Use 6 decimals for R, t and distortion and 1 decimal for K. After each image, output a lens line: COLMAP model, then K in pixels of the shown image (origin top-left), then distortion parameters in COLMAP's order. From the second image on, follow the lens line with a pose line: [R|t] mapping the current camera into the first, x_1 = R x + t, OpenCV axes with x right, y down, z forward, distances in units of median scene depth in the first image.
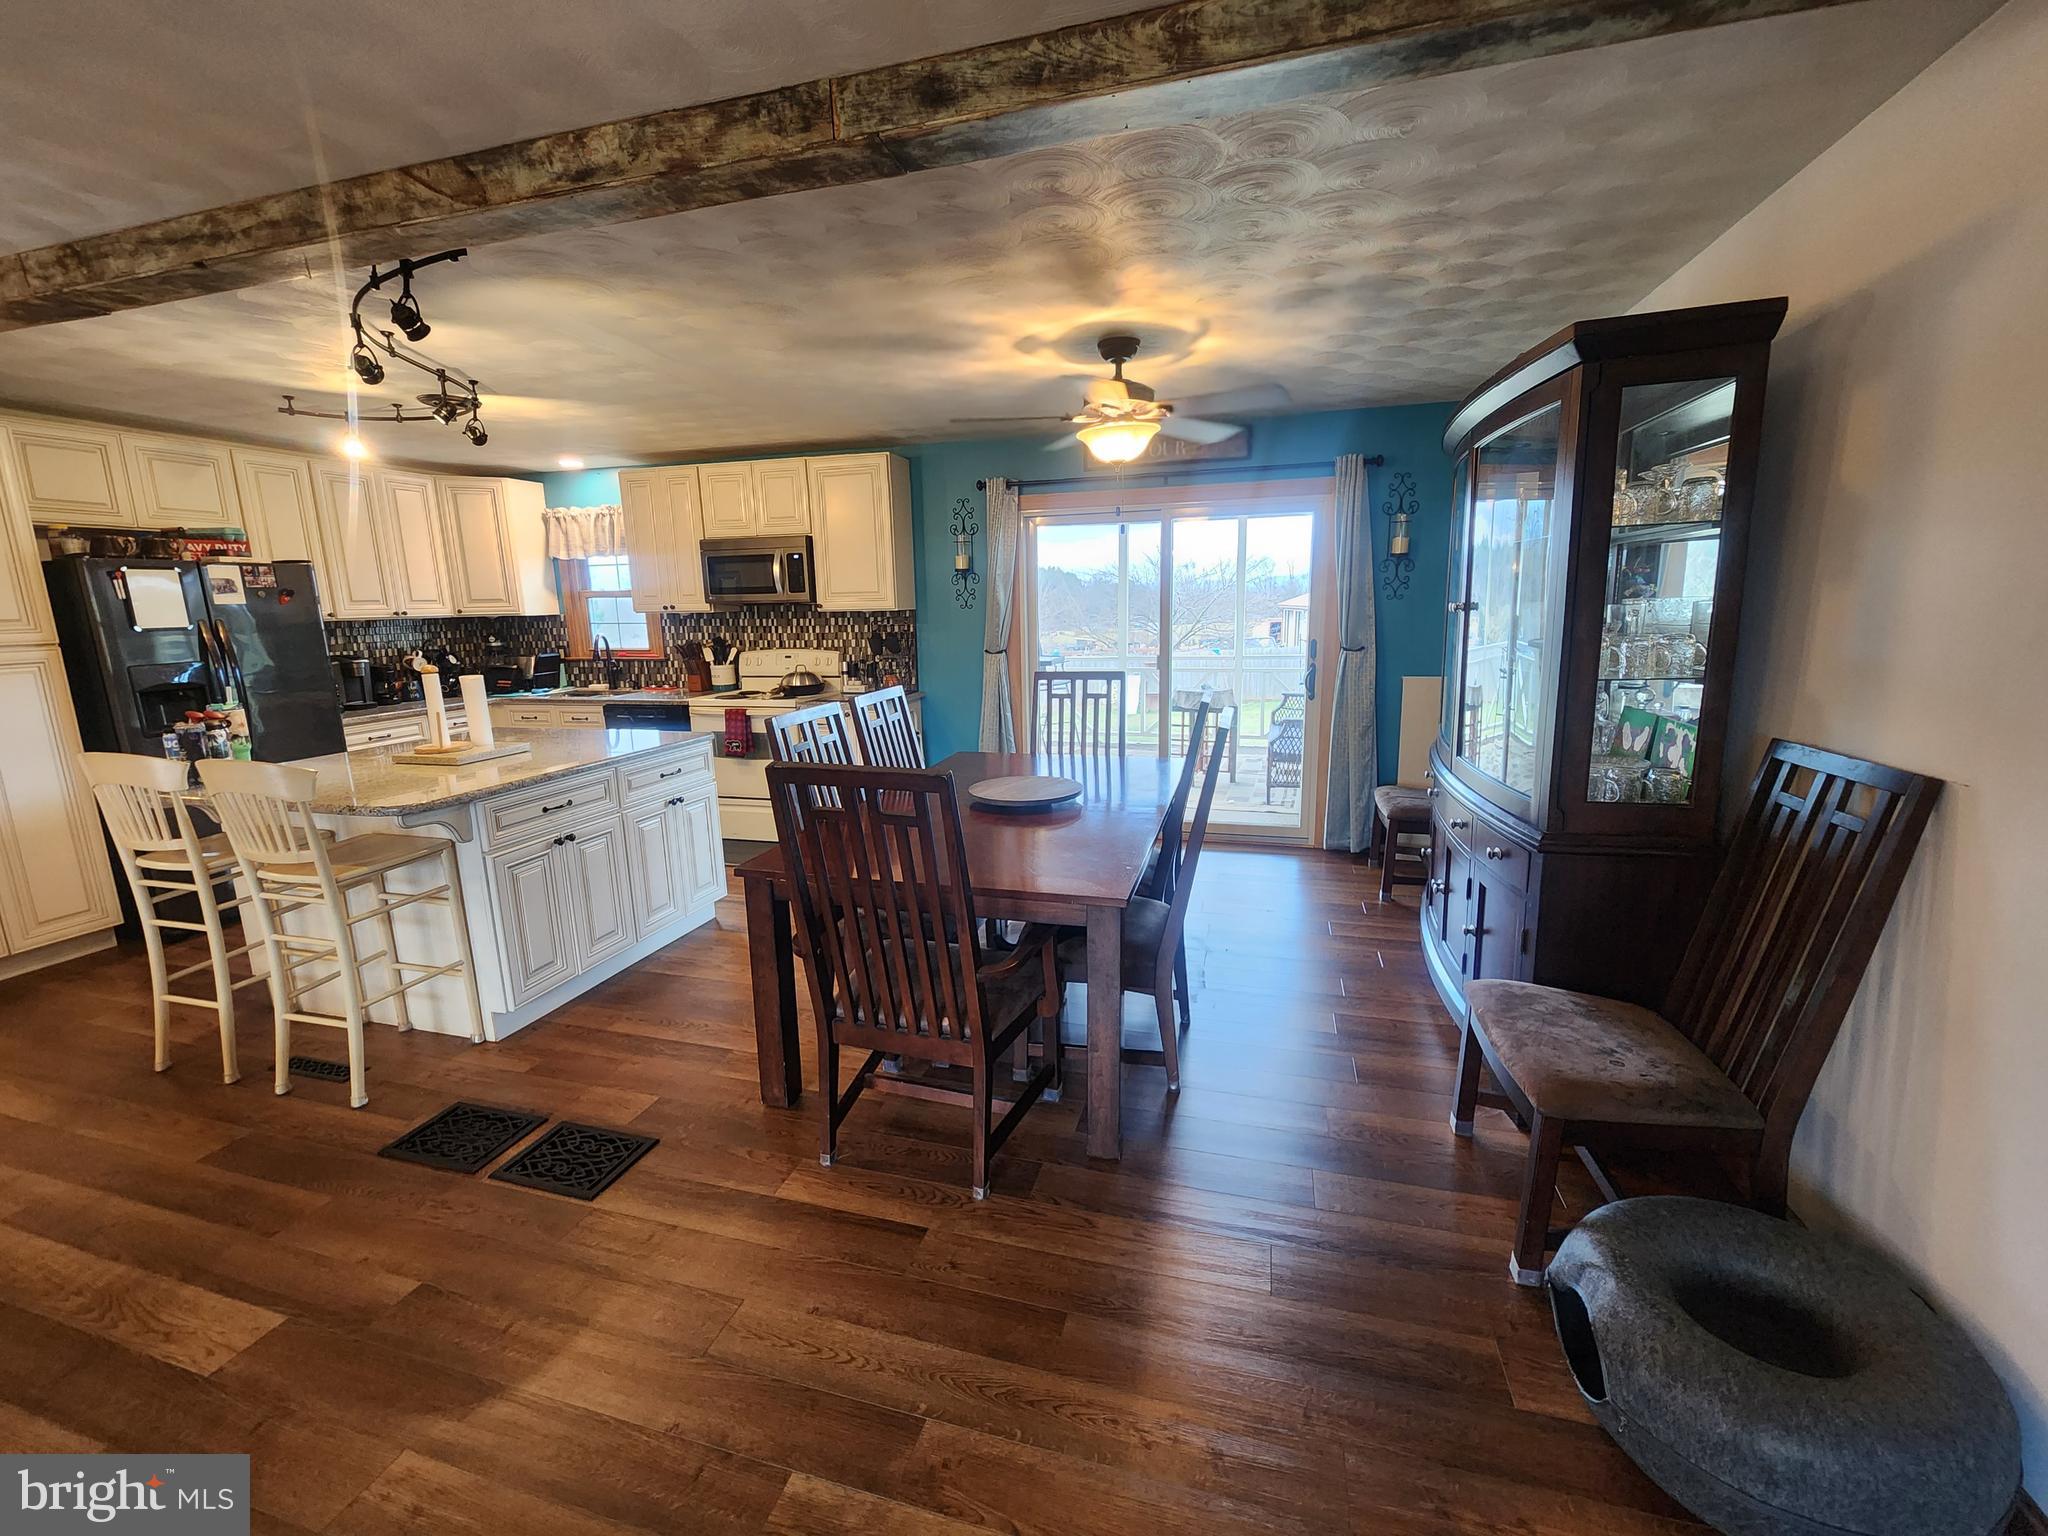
lens RADIAL K [[840.5, 0, 1021.4], [0, 840.5, 770.1], [0, 0, 1]] dist [0.007938, -0.004809]
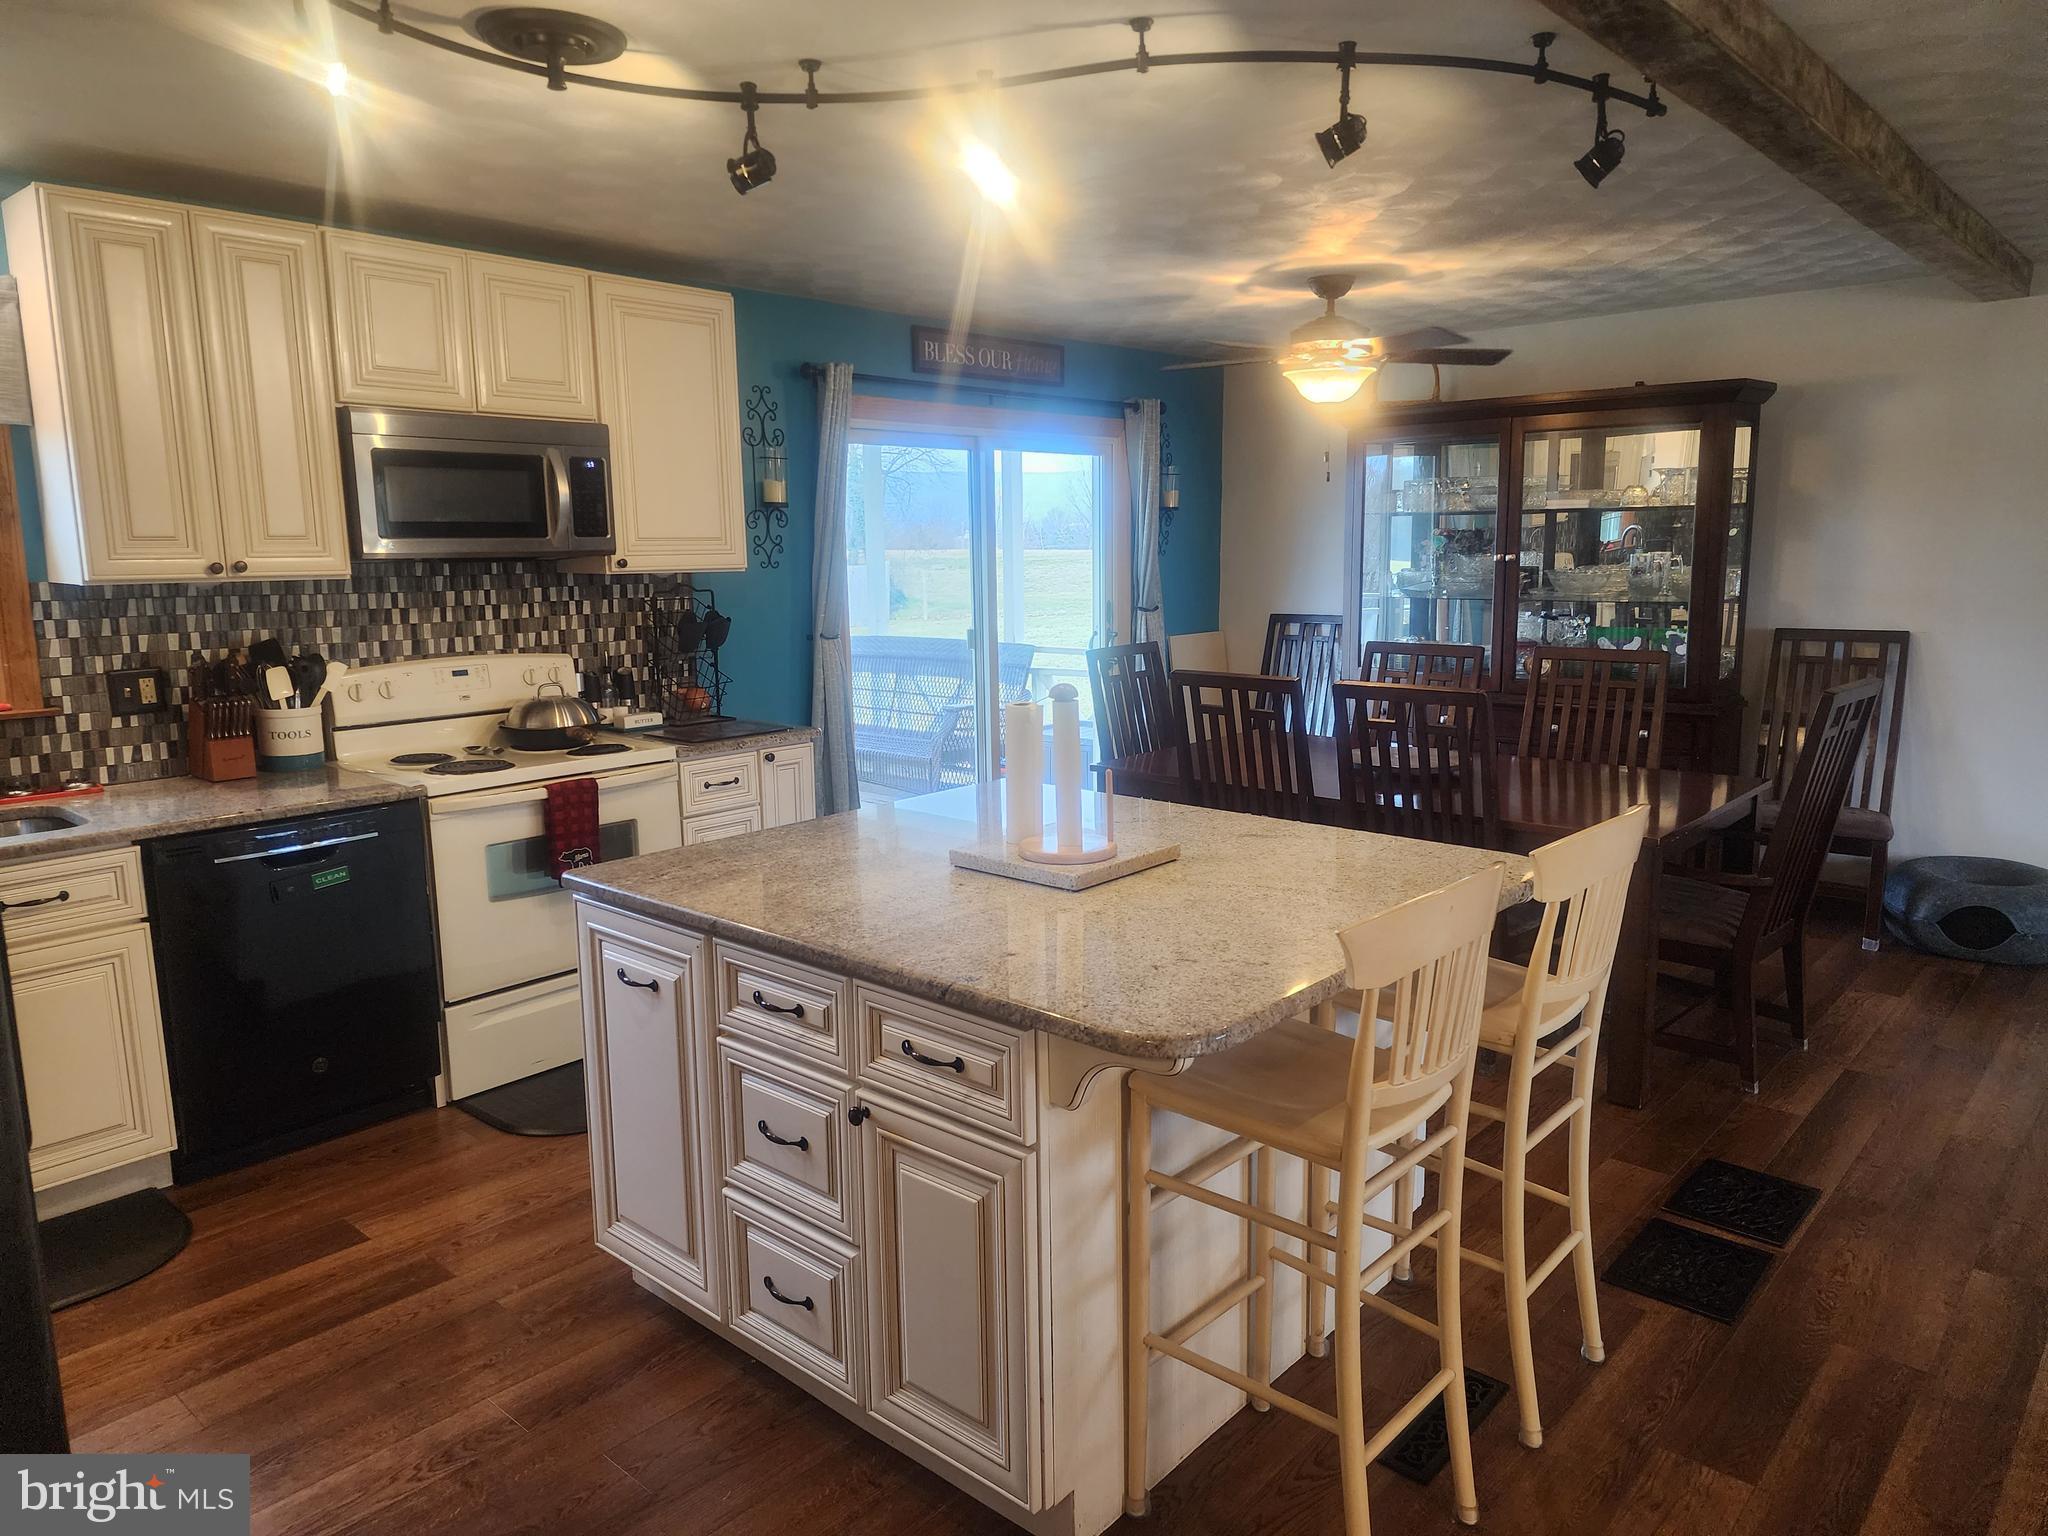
lens RADIAL K [[1354.0, 0, 1019.1], [0, 1354.0, 762.8], [0, 0, 1]] dist [0.085173, -0.075582]
pose [[0.429564, -0.135171, 0.892863, -0.921978], [0.179750, 0.981747, 0.062149, -0.086826], [-0.884966, 0.133795, 0.446020, 0.444211]]
